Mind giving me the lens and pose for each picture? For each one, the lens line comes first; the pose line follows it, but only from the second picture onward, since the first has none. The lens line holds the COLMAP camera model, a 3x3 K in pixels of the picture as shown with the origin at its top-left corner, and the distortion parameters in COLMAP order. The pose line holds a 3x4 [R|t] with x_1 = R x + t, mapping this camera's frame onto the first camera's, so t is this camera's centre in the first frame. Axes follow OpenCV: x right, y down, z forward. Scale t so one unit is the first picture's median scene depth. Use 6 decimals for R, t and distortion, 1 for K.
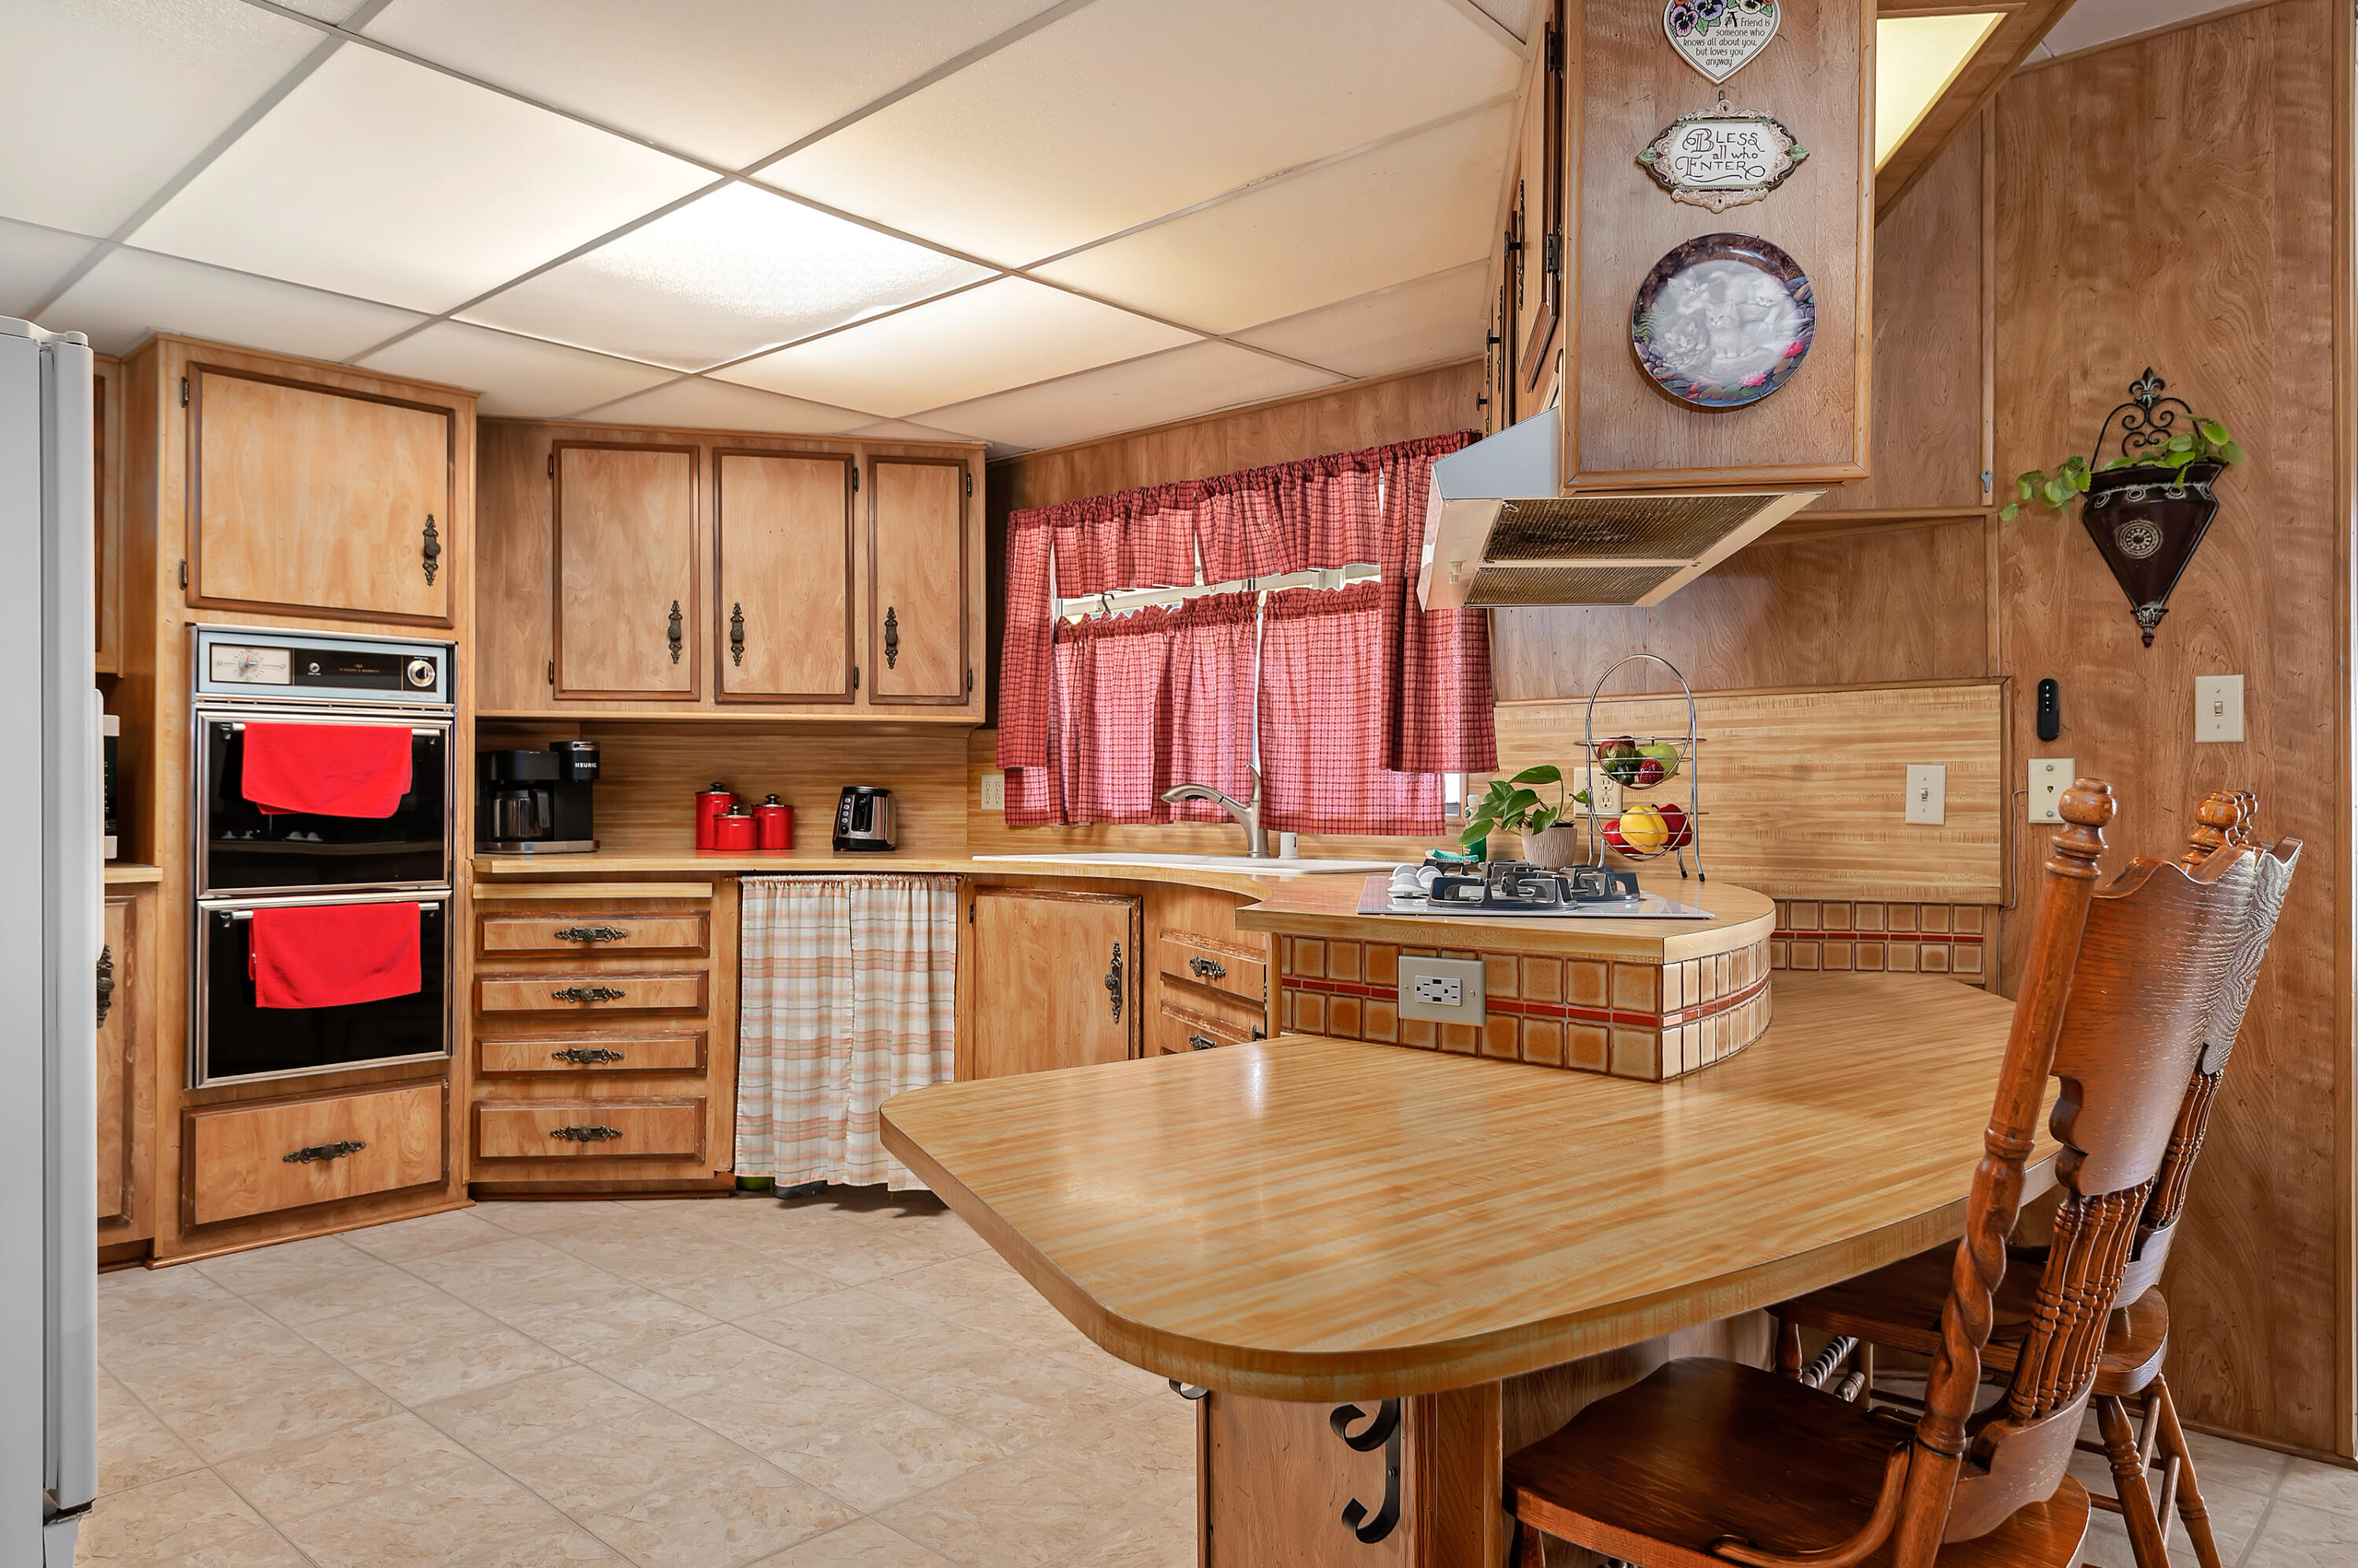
lens RADIAL K [[1549.5, 0, 1180.8], [0, 1549.5, 800.6], [0, 0, 1]] dist [0.035013, -0.003046]
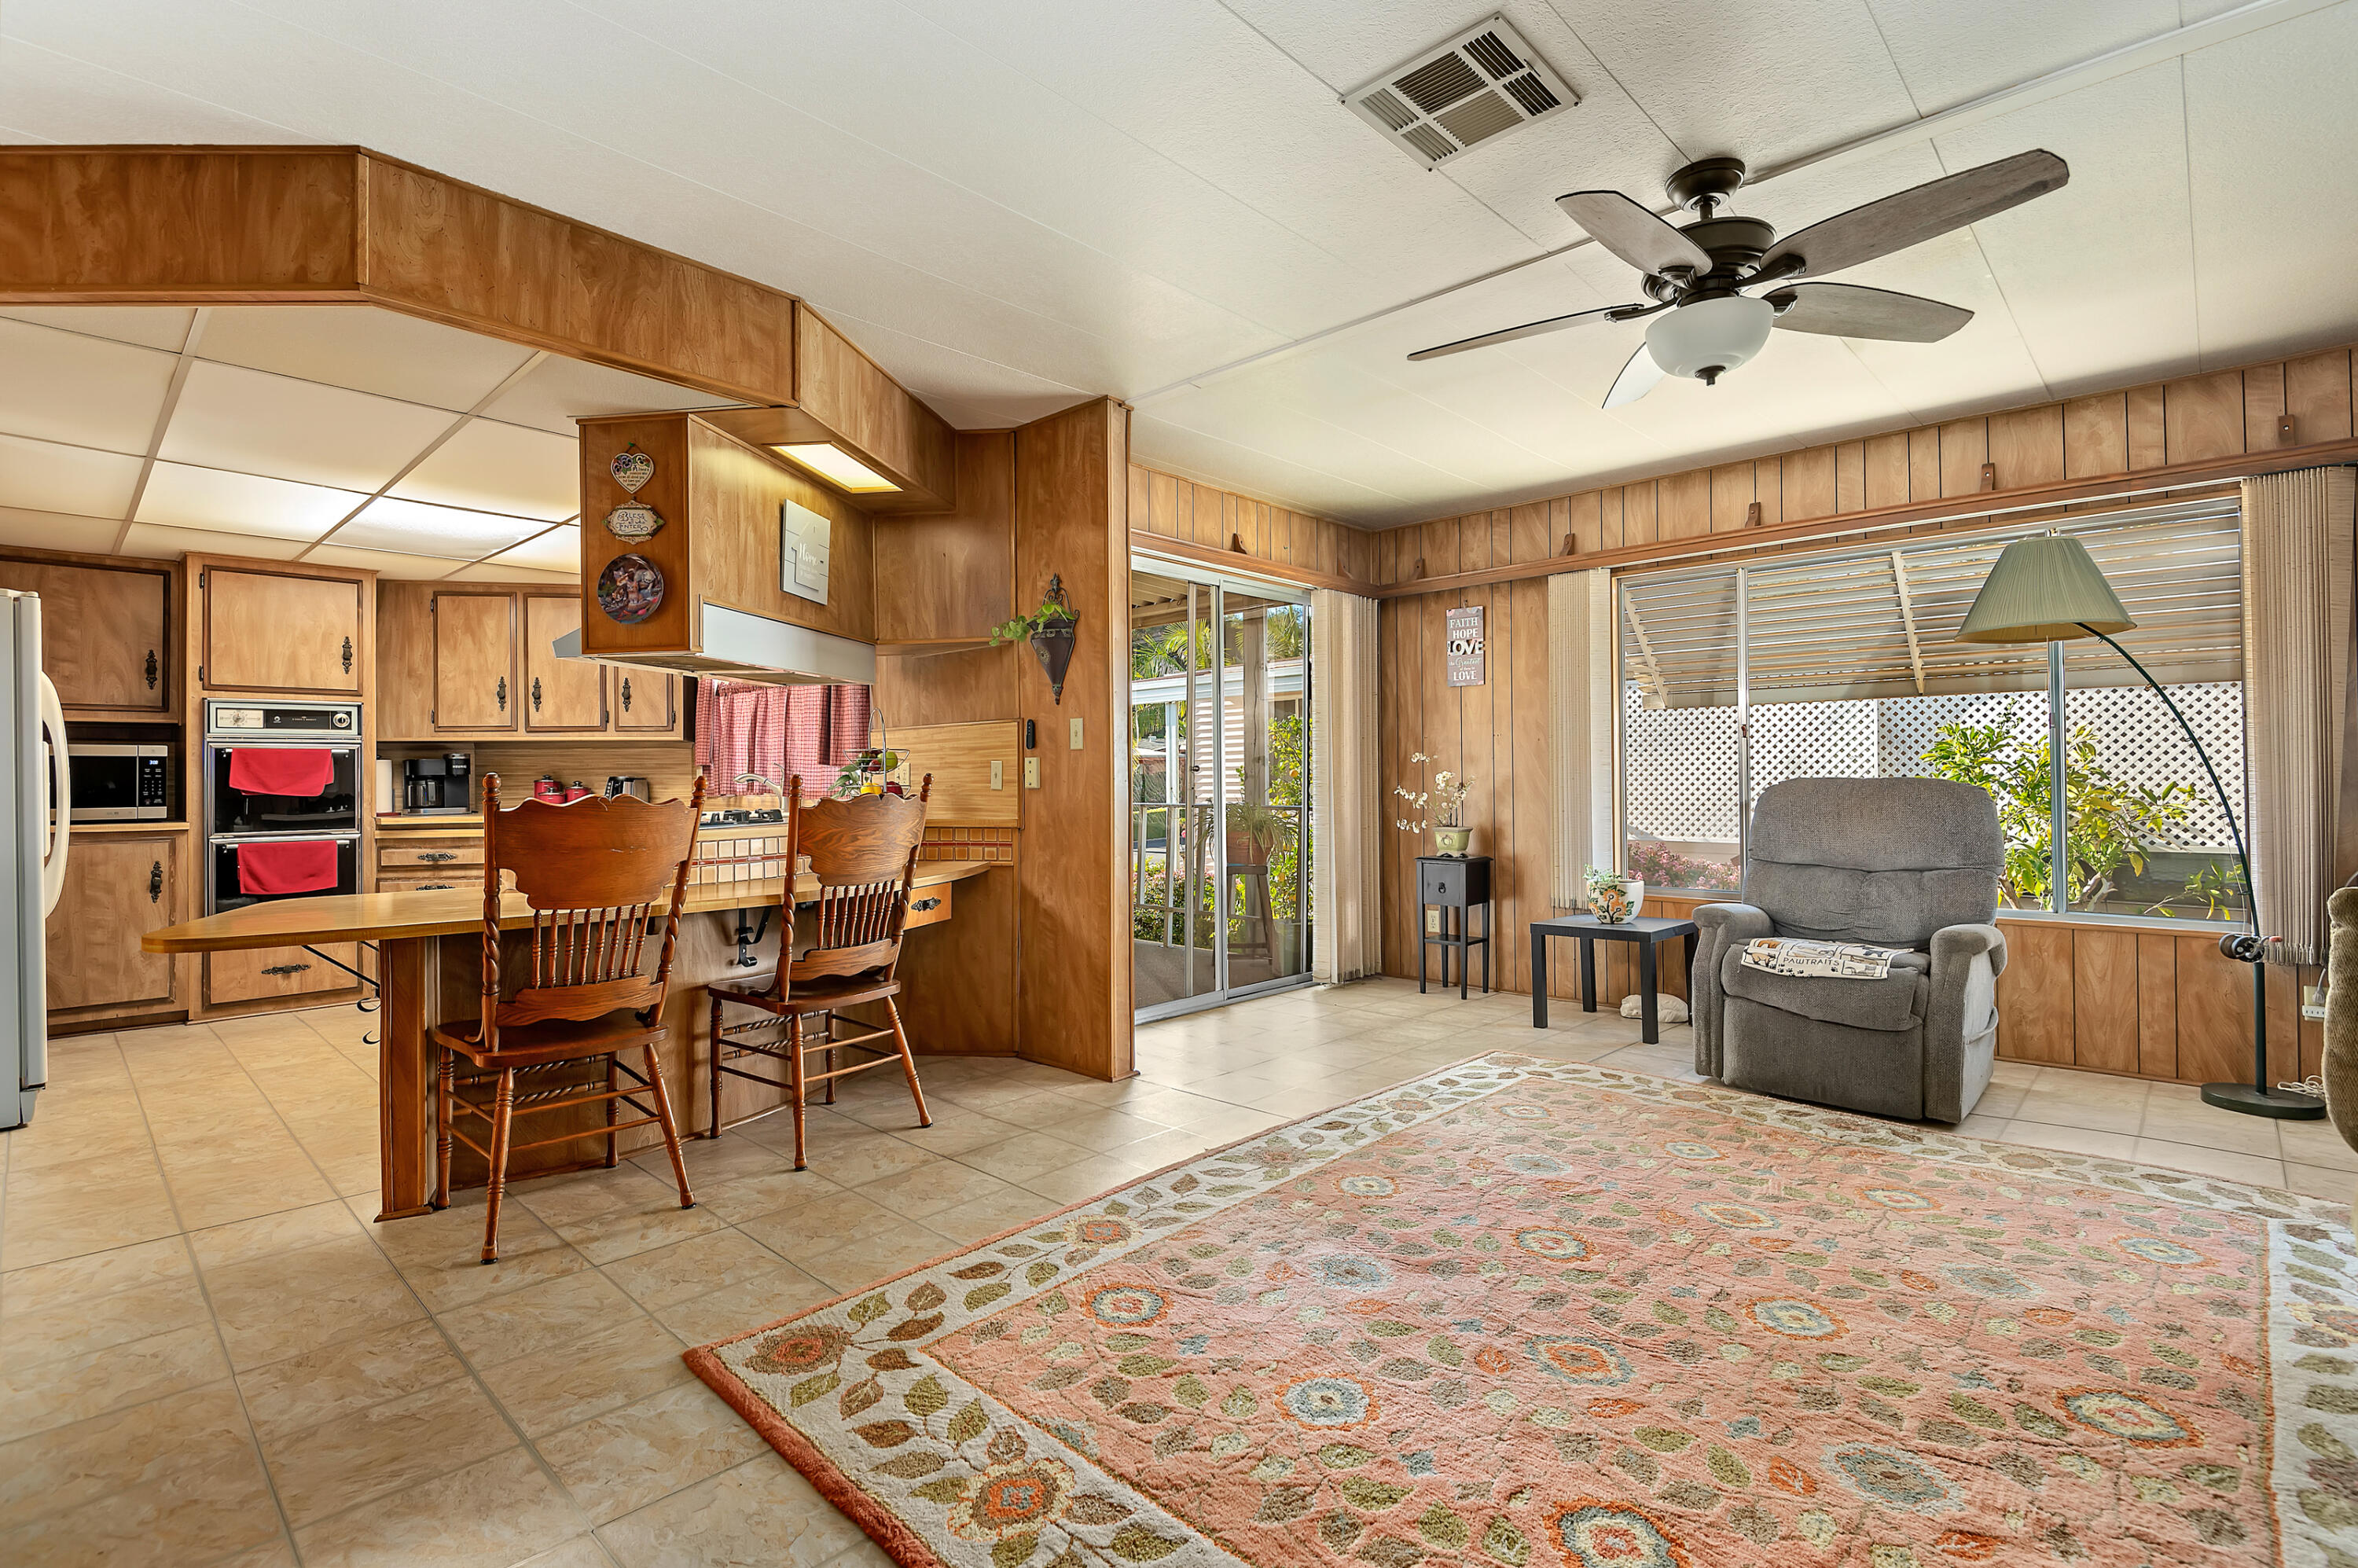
lens RADIAL K [[1094.9, 0, 1172.6], [0, 1094.9, 780.8], [0, 0, 1]] dist [0.022554, -0.017240]
pose [[0.999831, -0.012281, -0.013685, 0.542424], [0.012287, 0.999924, 0.000311, 0.004499], [0.013680, -0.000479, 0.999906, -0.328739]]
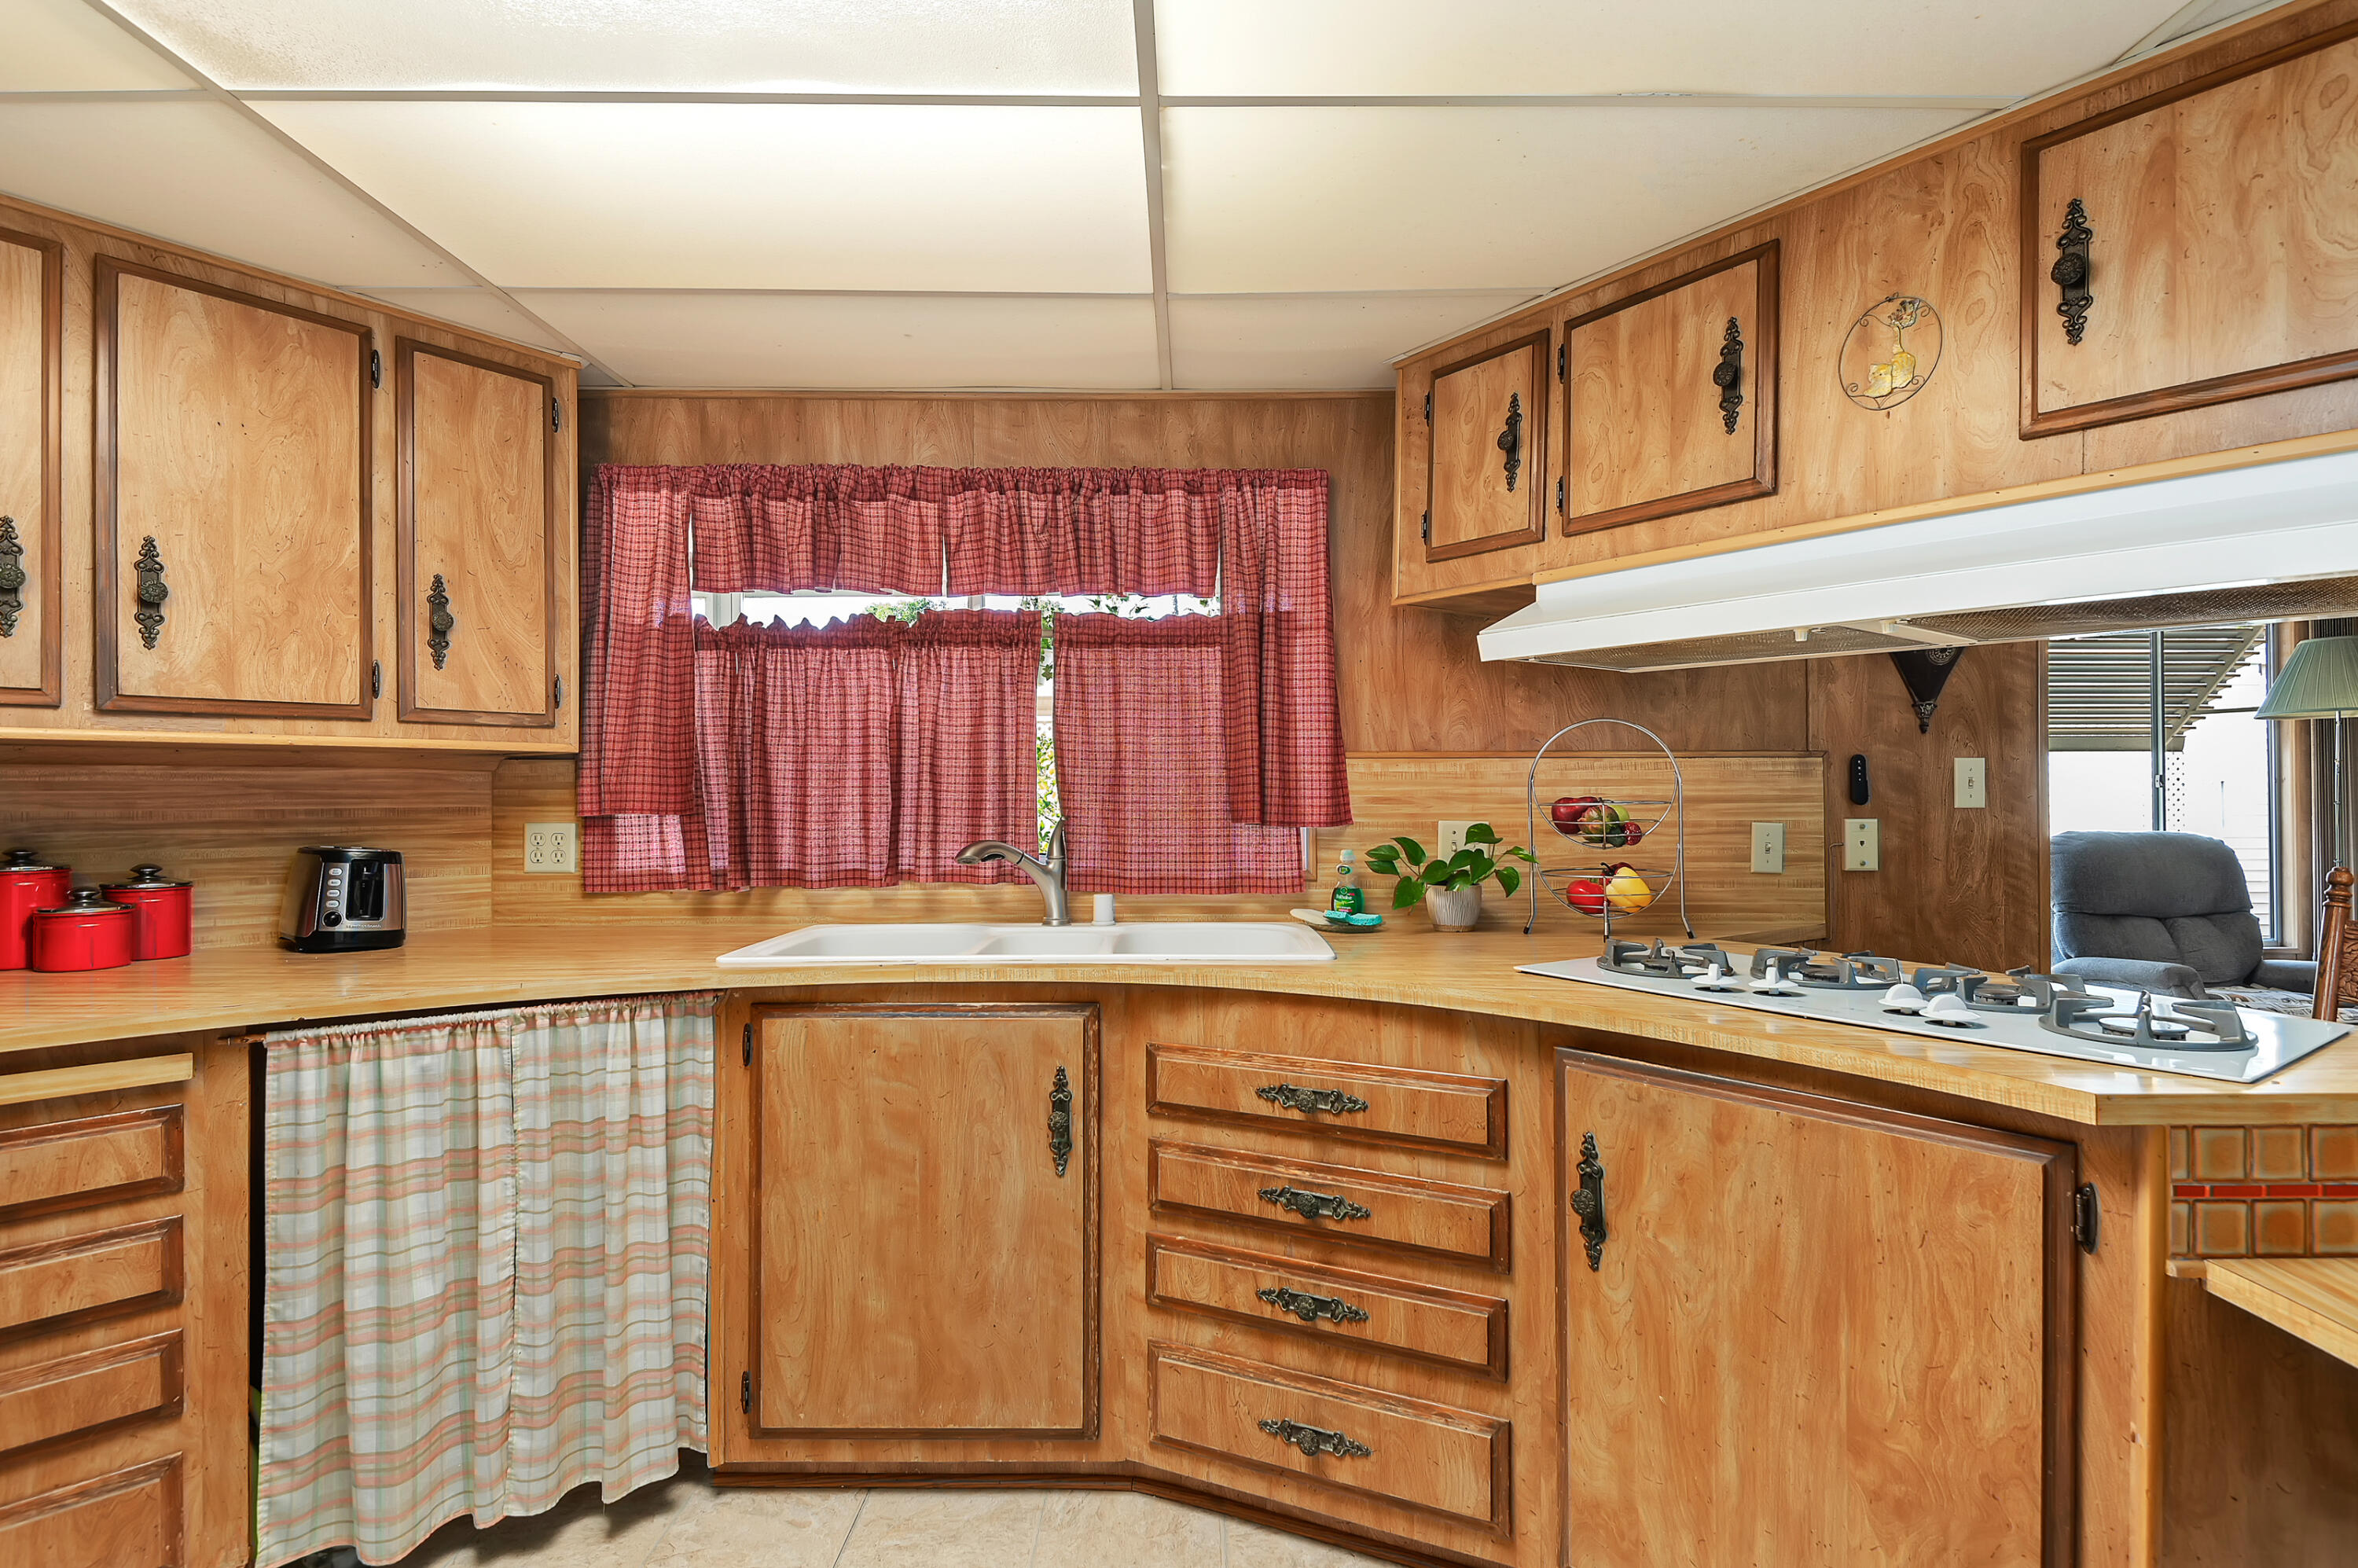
lens RADIAL K [[1173.3, 0, 1179.0], [0, 1173.3, 784.0], [0, 0, 1]] dist [0.028187, -0.023129]
pose [[0.732340, -0.001197, 0.680938, -0.341103], [0.004816, 0.999983, -0.003422, -0.038176], [-0.680922, 0.005785, 0.732333, 0.483273]]
